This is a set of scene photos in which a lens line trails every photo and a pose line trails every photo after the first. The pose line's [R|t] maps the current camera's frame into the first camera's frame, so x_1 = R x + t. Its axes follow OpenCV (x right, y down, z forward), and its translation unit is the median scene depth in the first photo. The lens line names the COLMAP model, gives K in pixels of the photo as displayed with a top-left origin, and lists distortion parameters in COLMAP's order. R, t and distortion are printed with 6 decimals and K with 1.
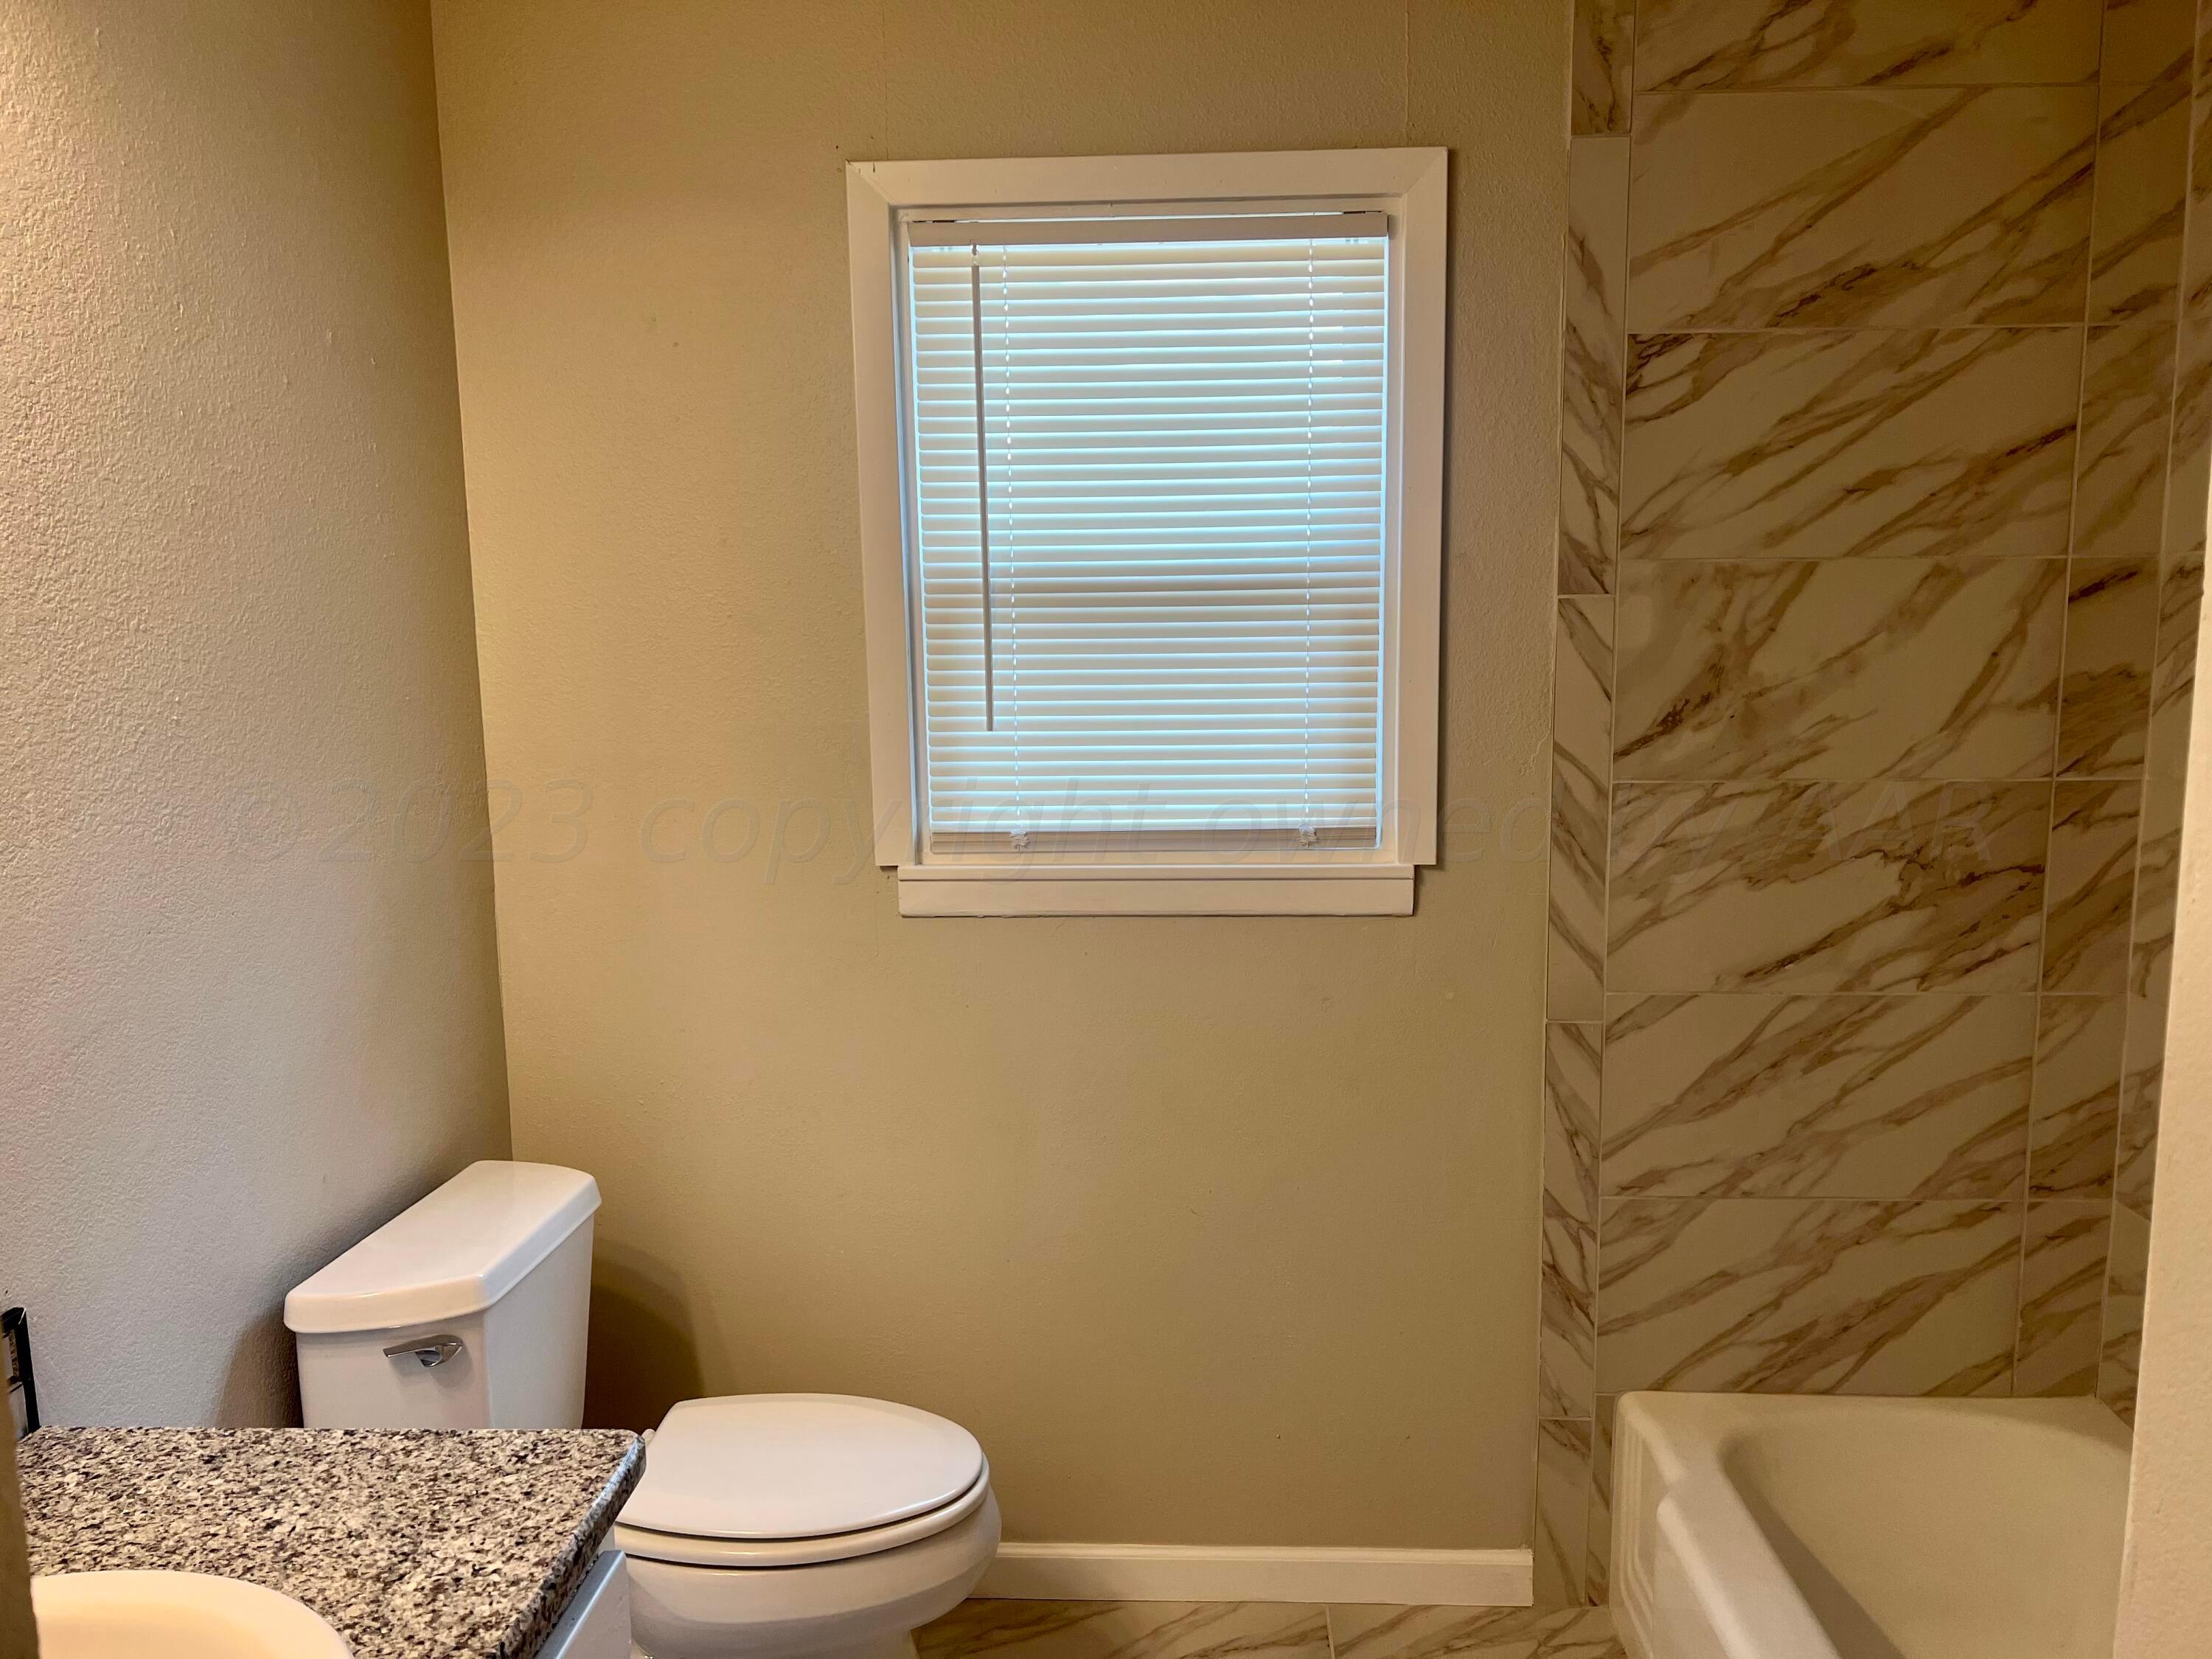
lens RADIAL K [[1665.8, 0, 1114.7], [0, 1665.8, 842.1], [0, 0, 1]] dist [0.039556, -0.051999]
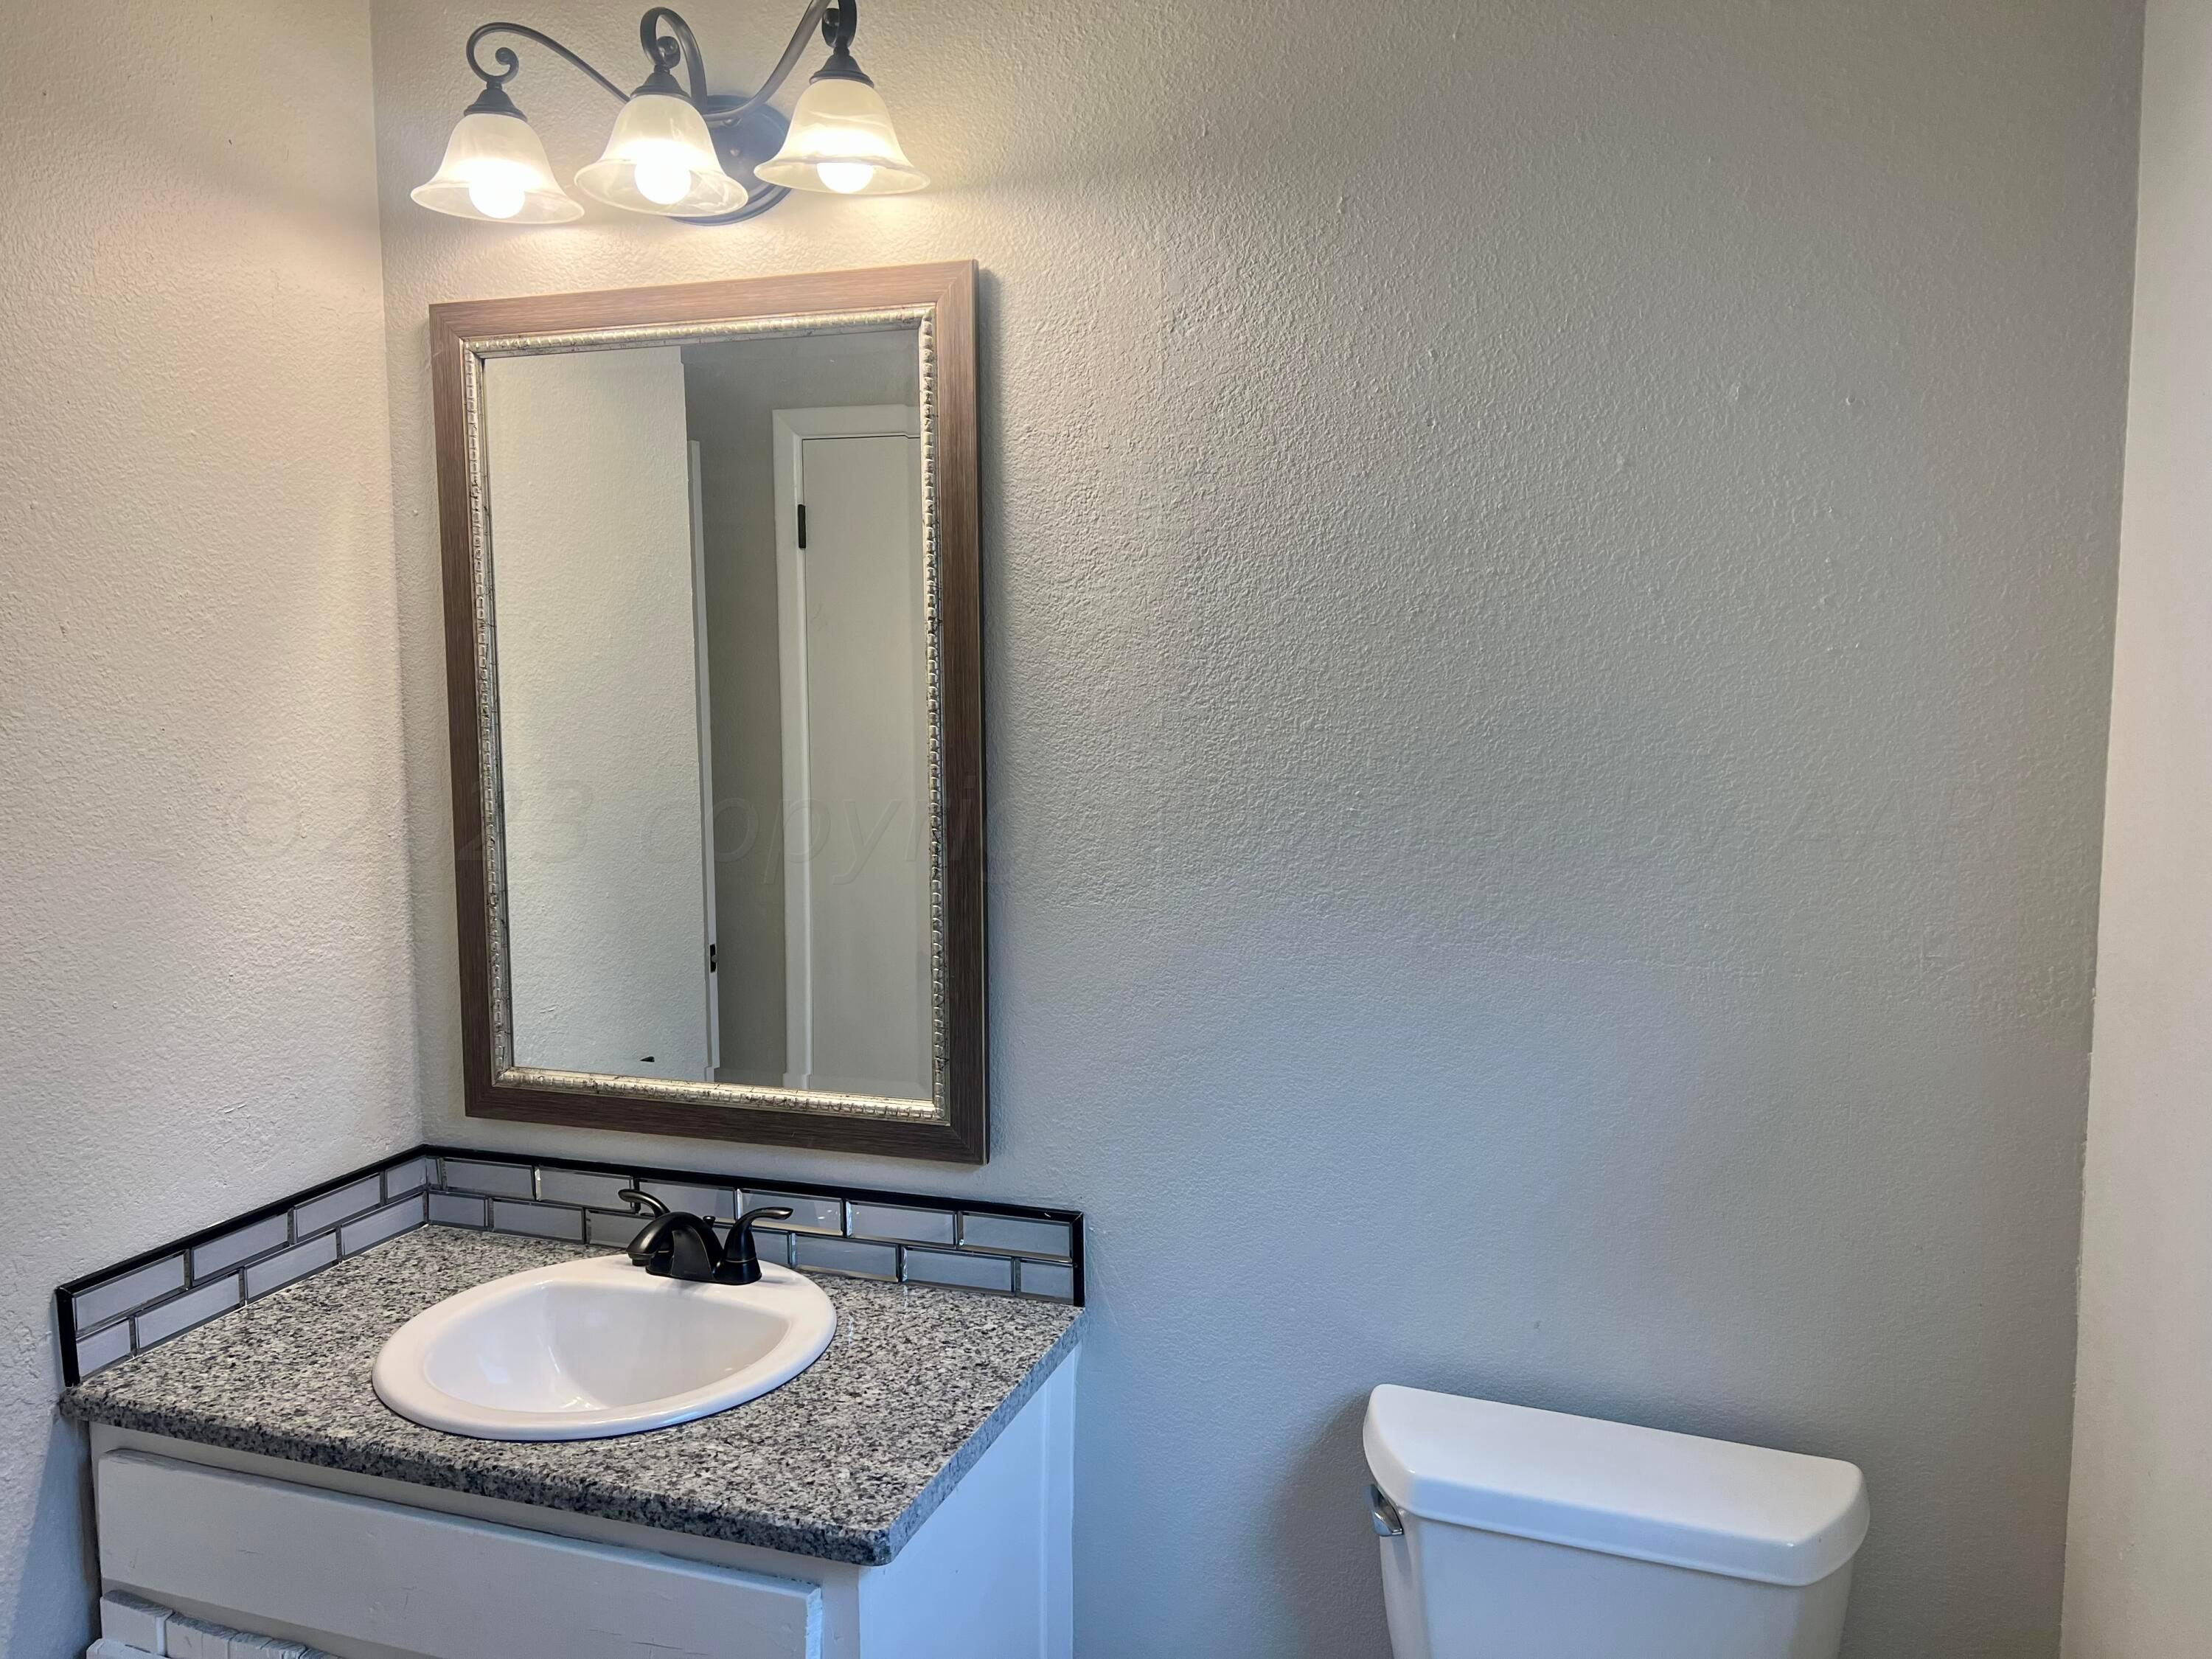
lens RADIAL K [[1665.8, 0, 1109.6], [0, 1665.8, 822.7], [0, 0, 1]] dist [0.039556, -0.051999]
pose [[-0.270412, 0.111770, -0.956235, 0.523836], [-0.129513, 0.979987, 0.151171, -0.210813], [0.953994, 0.164723, -0.250524, 1.131019]]
